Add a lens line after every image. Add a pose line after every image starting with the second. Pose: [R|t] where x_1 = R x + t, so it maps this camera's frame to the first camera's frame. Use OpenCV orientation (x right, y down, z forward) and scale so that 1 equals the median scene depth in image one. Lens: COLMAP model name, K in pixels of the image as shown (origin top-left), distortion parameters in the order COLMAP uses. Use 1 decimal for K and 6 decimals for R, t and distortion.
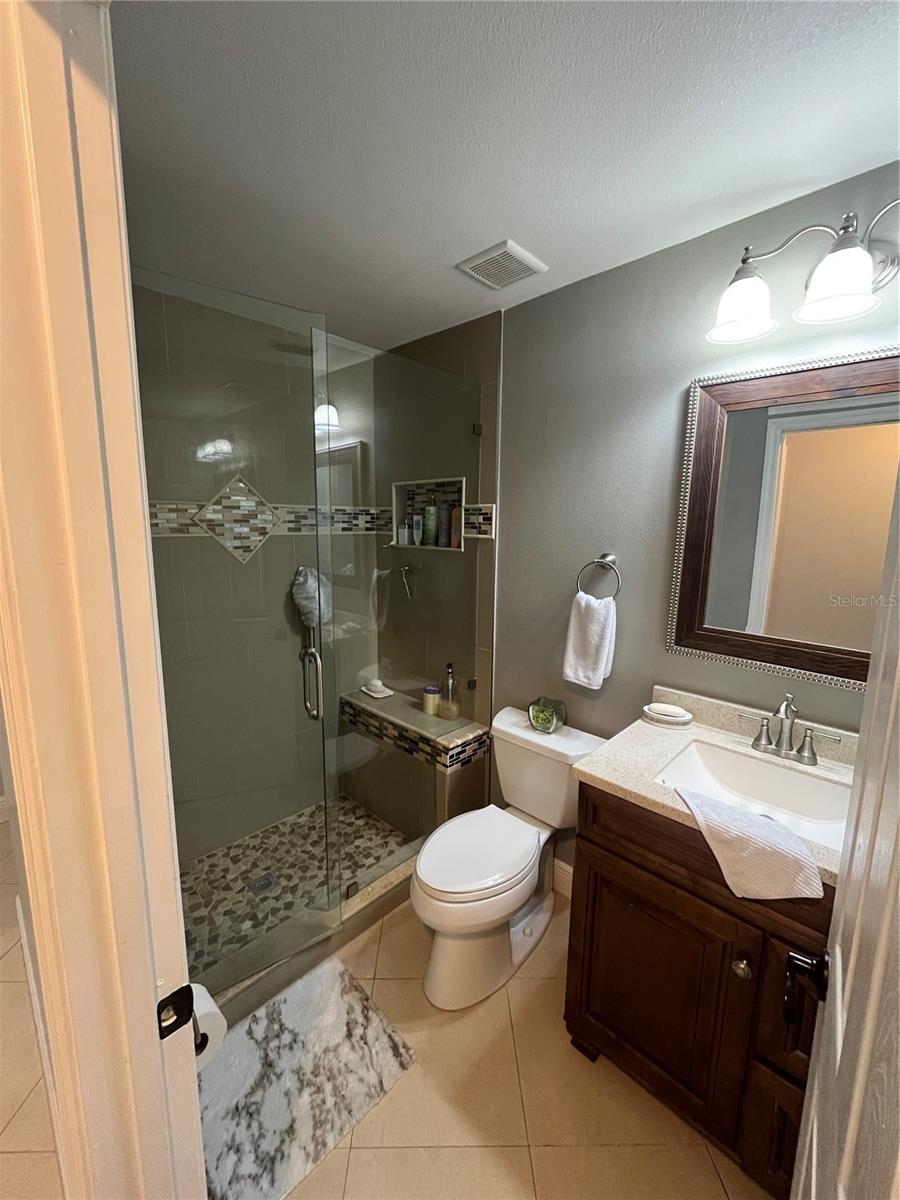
lens RADIAL K [[485.3, 0, 452.0], [0, 485.3, 598.5], [0, 0, 1]] dist [-0.005051, 0.000458]
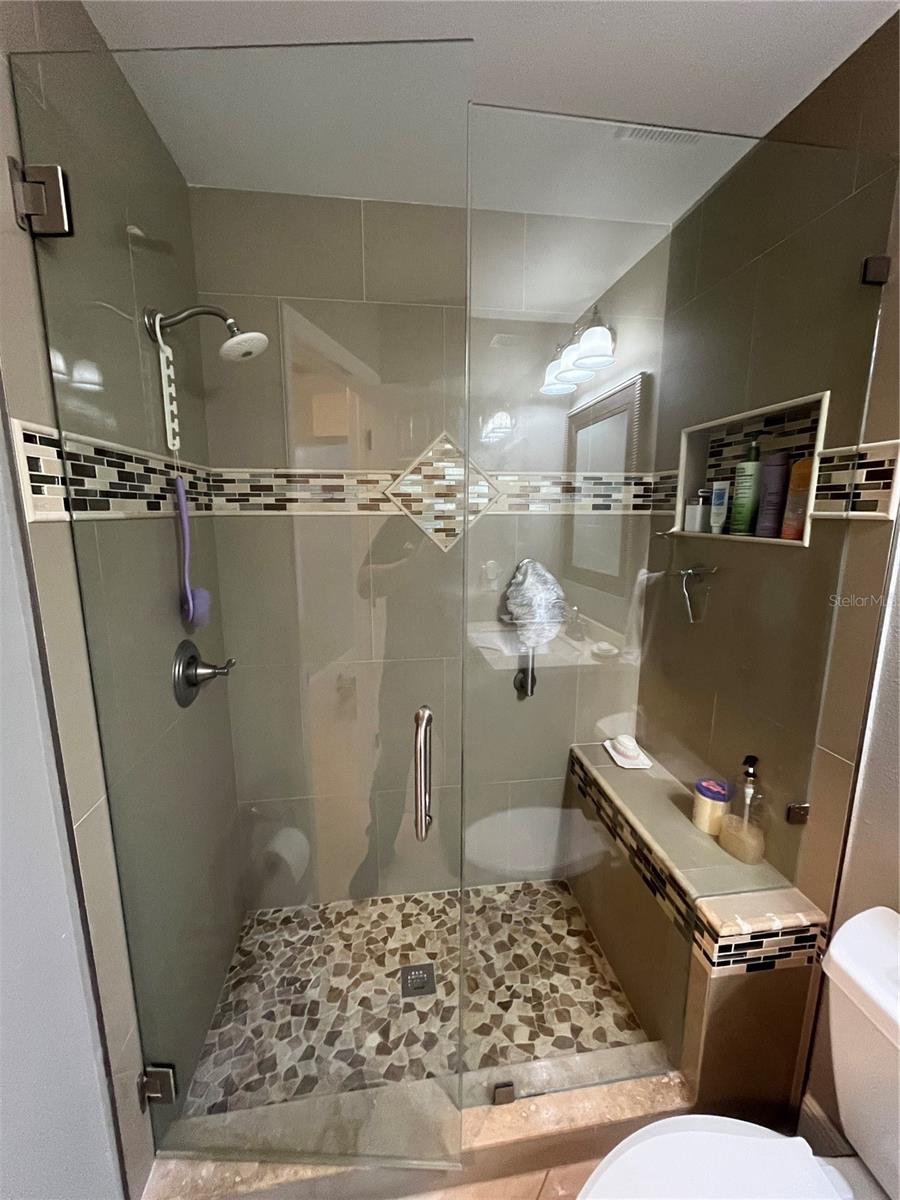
lens RADIAL K [[485.3, 0, 447.1], [0, 485.3, 596.8], [0, 0, 1]] dist [-0.005051, 0.000458]
pose [[0.787077, 0.099434, -0.608787, 0.038725], [-0.089127, 0.994898, 0.047269, -0.036137], [0.610381, 0.017055, 0.791924, 0.382568]]
